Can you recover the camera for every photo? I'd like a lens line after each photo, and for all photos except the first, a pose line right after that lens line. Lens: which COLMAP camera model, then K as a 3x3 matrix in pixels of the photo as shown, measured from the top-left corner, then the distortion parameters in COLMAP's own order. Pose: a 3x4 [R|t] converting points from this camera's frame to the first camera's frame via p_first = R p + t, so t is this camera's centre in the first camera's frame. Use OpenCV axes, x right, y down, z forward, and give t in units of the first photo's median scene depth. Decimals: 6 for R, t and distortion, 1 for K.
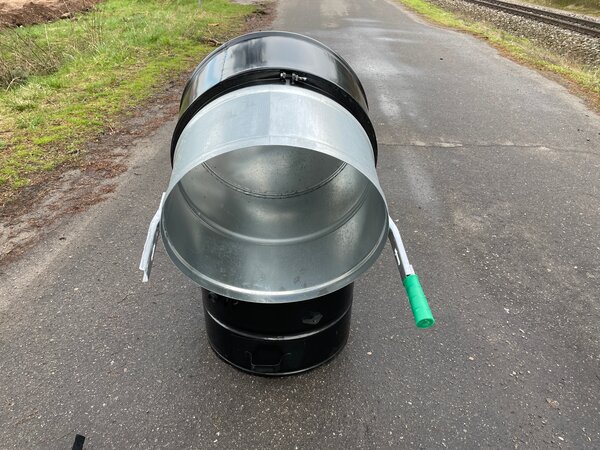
lens RADIAL K [[446.6, 0, 302.5], [0, 446.6, 230.7], [0, 0, 1]] dist [0.057158, -0.080099]
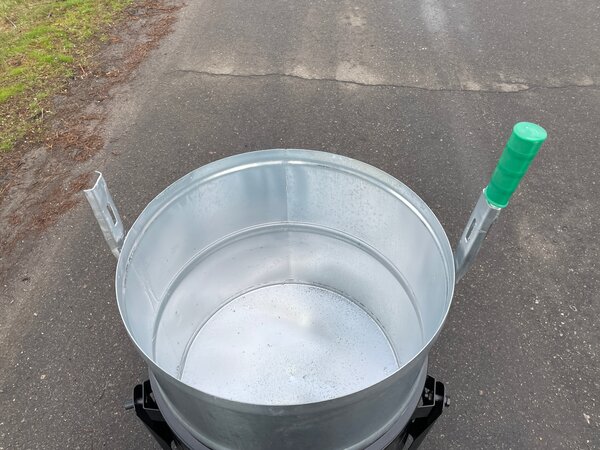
lens RADIAL K [[446.6, 0, 297.3], [0, 446.6, 239.8], [0, 0, 1]] dist [0.057158, -0.080099]
pose [[0.999059, 0.006489, -0.042885, -0.007411], [0.006561, 0.954756, 0.297319, -0.178236], [0.042874, -0.297321, 0.953815, 0.168348]]
